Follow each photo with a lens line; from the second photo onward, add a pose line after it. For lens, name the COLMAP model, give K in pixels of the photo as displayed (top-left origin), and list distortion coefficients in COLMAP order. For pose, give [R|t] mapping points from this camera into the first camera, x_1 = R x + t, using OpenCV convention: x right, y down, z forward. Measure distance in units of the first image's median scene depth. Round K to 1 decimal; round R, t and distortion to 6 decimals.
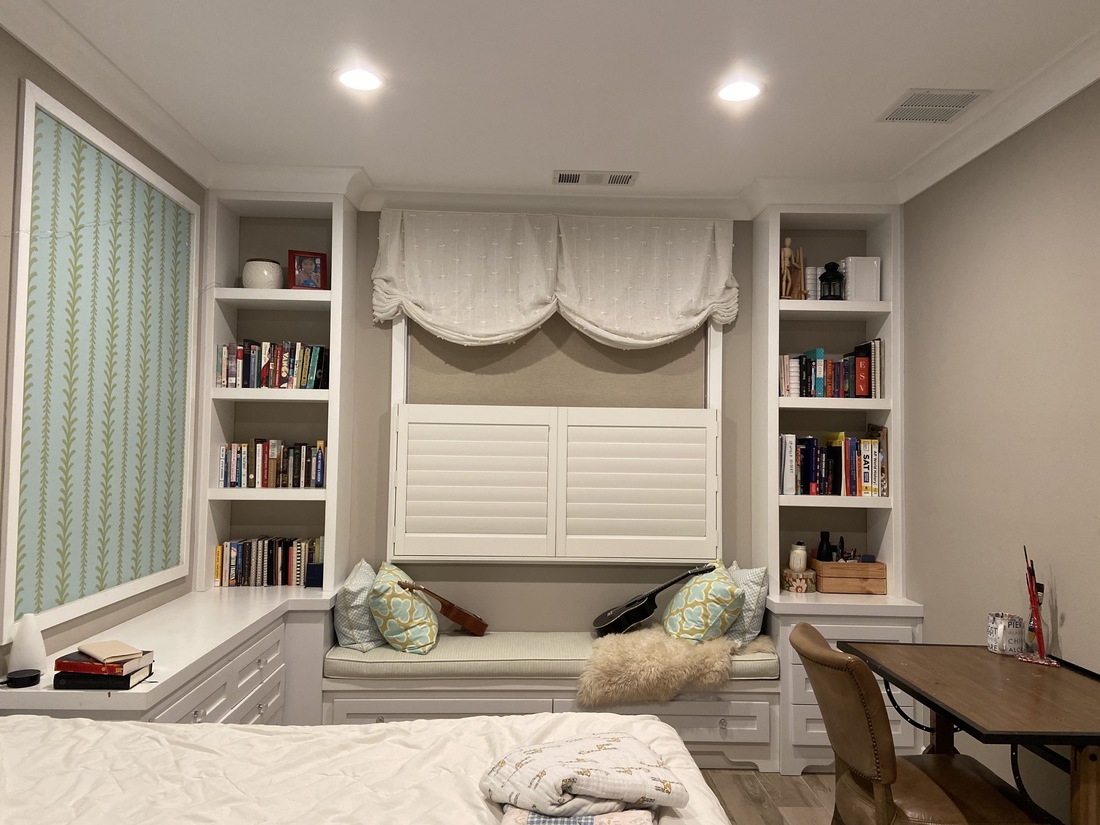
lens RADIAL K [[825.9, 0, 573.0], [0, 825.9, 400.1], [0, 0, 1]] dist [0.076607, -0.014567]
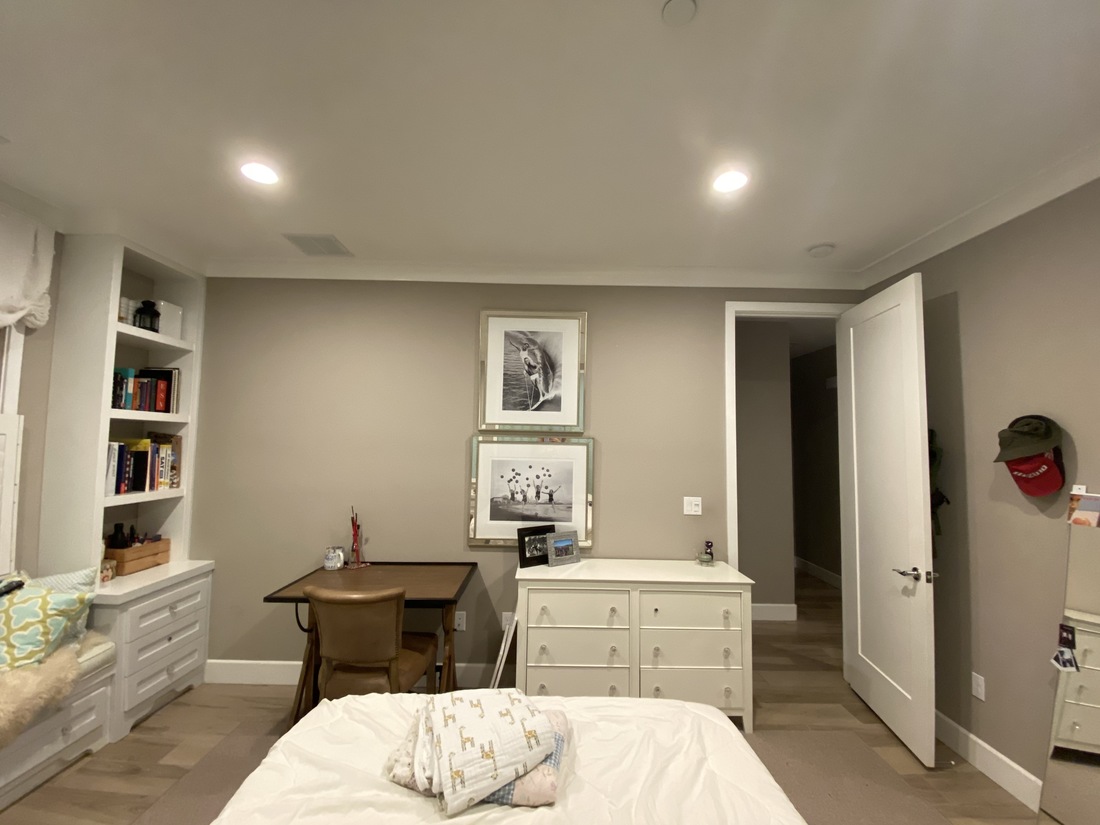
lens RADIAL K [[449.9, 0, 538.7], [0, 449.9, 408.3], [0, 0, 1]] dist [0.001563, -0.012079]
pose [[0.054977, 0.059225, 0.996730, -0.314634], [-0.066156, 0.996262, -0.055548, -0.008966], [-0.996294, -0.062886, 0.058690, 0.397923]]
